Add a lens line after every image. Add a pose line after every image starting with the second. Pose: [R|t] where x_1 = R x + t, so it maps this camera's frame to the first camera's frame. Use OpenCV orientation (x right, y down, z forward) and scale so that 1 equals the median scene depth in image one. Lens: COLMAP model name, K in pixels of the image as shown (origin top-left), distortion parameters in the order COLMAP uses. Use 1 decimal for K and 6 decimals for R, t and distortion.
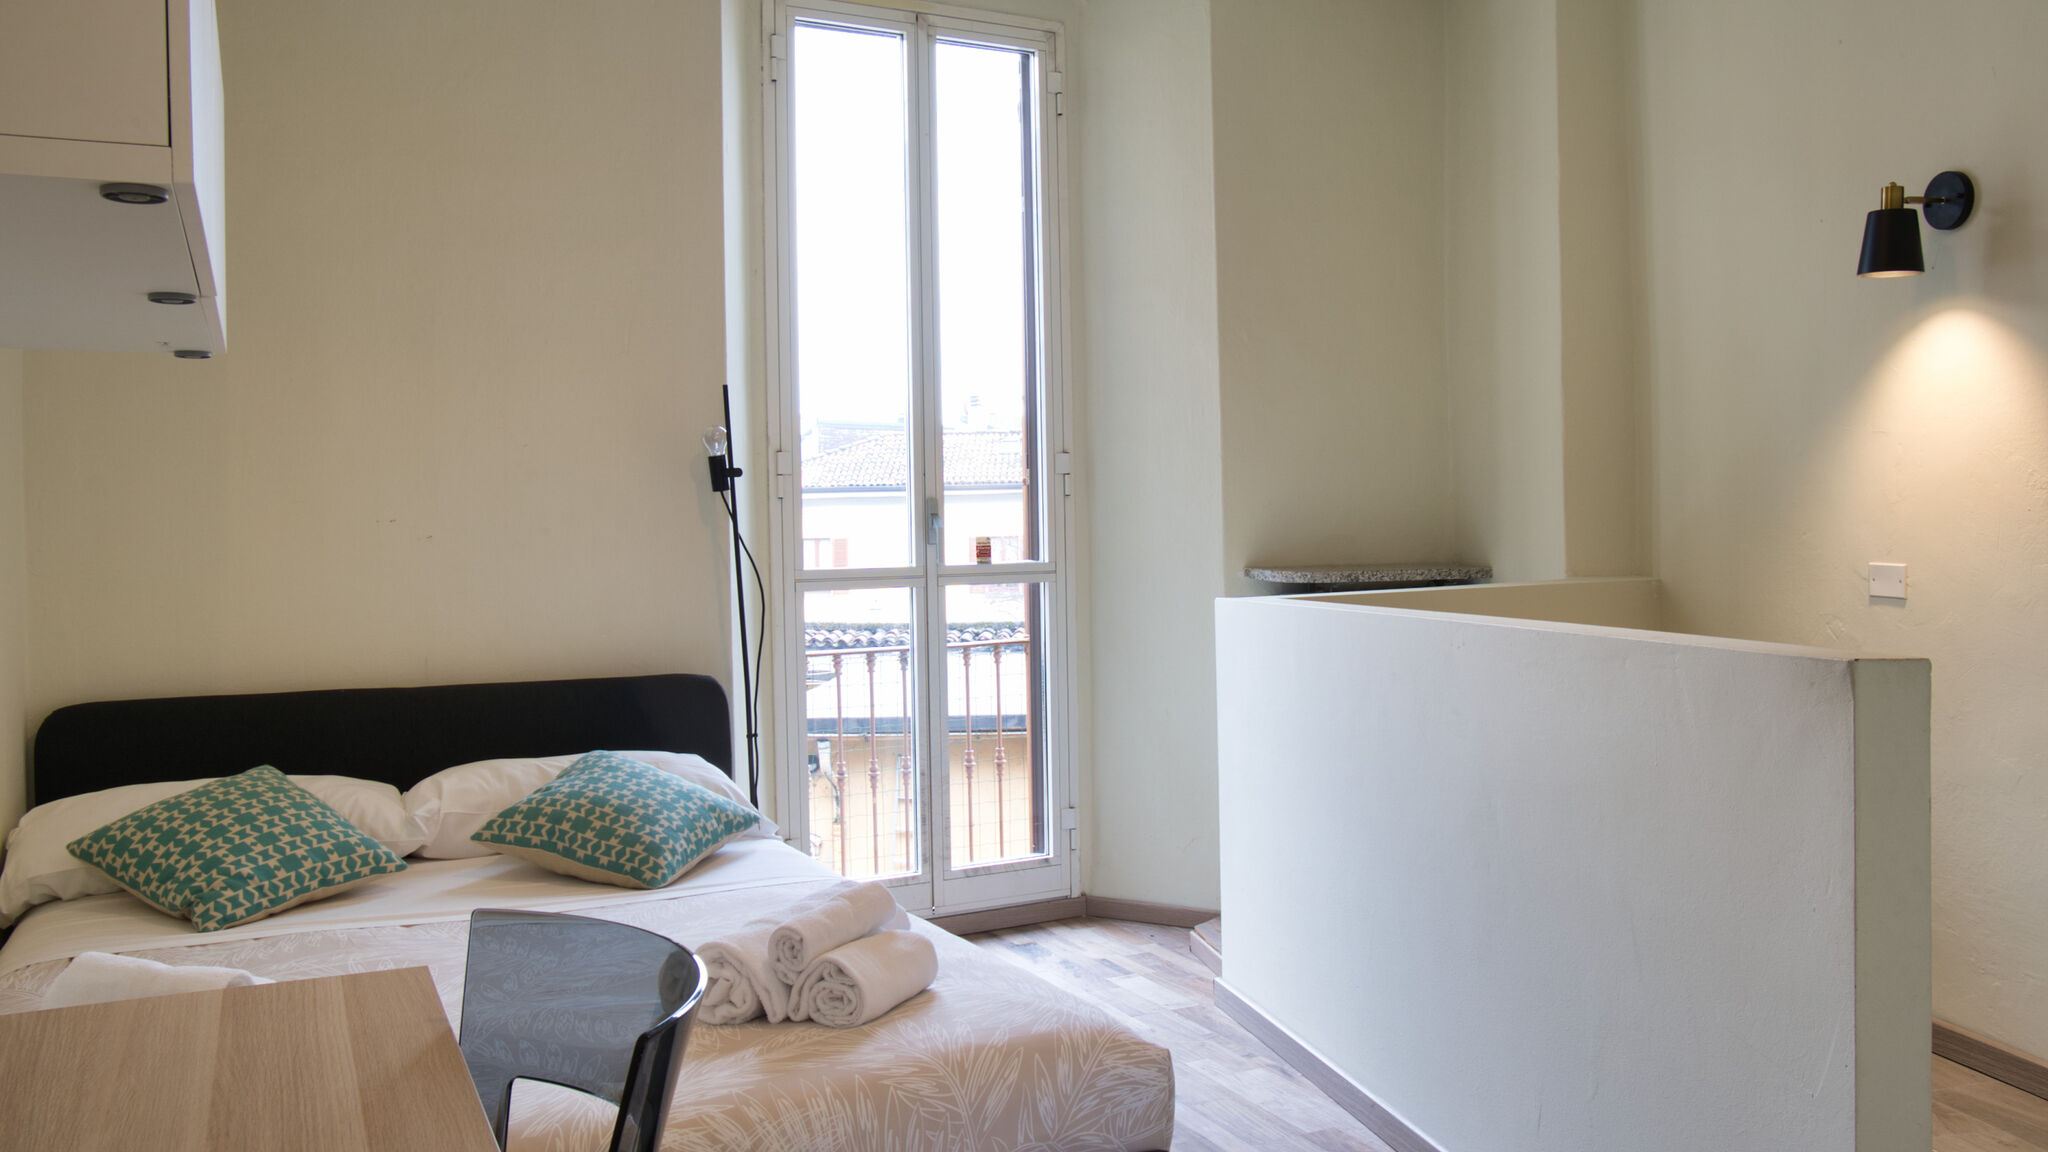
lens RADIAL K [[1636.4, 0, 1027.9], [0, 1636.4, 572.8], [0, 0, 1]] dist [-0.117632, 0.124026]
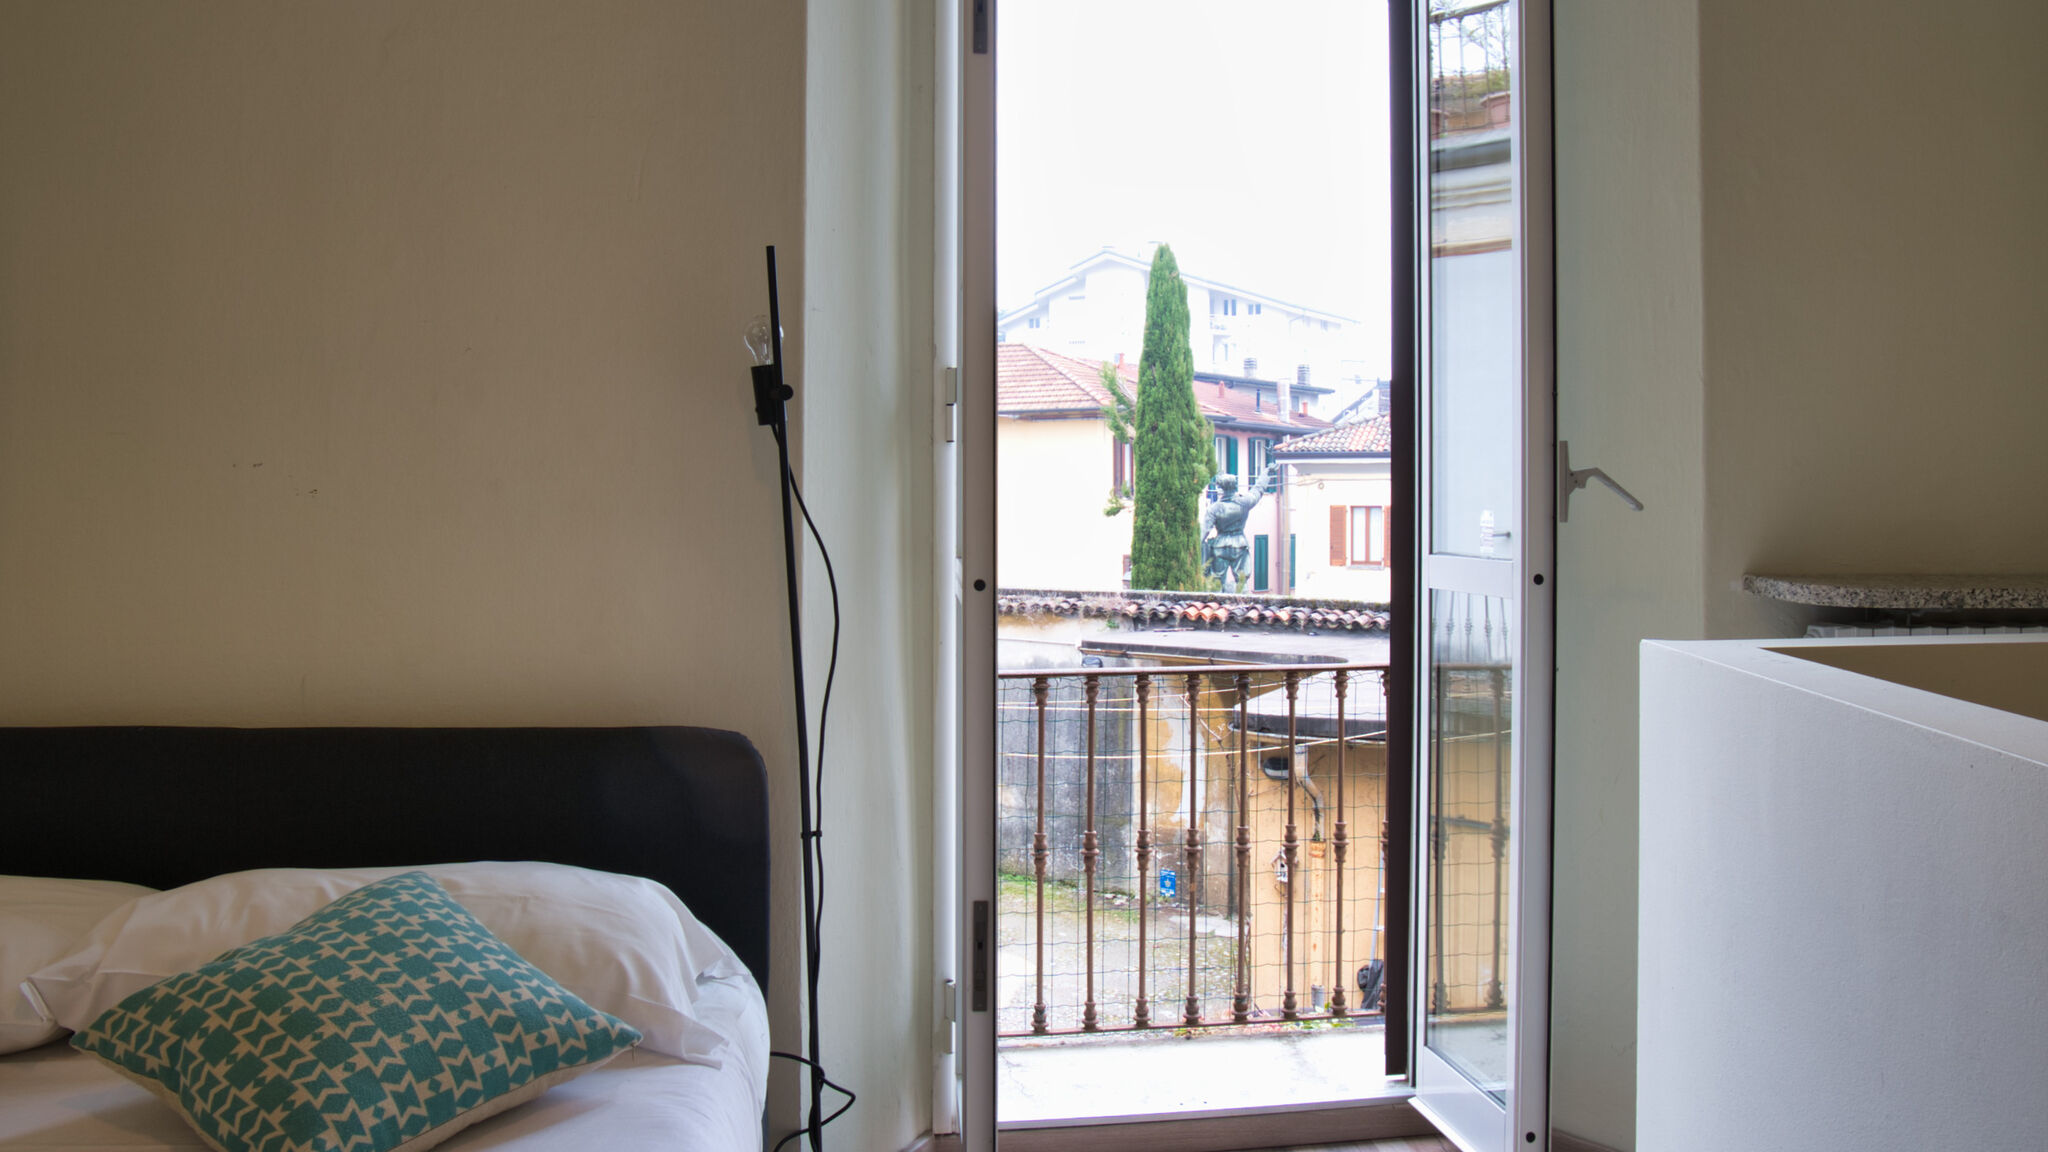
lens RADIAL K [[1696.3, 0, 1024.7], [0, 1696.3, 502.0], [0, 0, 1]] dist [-0.095884, 0.081139]
pose [[0.942381, 0.021542, -0.333847, 0.093128], [-0.028905, 0.999436, -0.017103, -0.011501], [0.333290, 0.025767, 0.942472, 0.379232]]
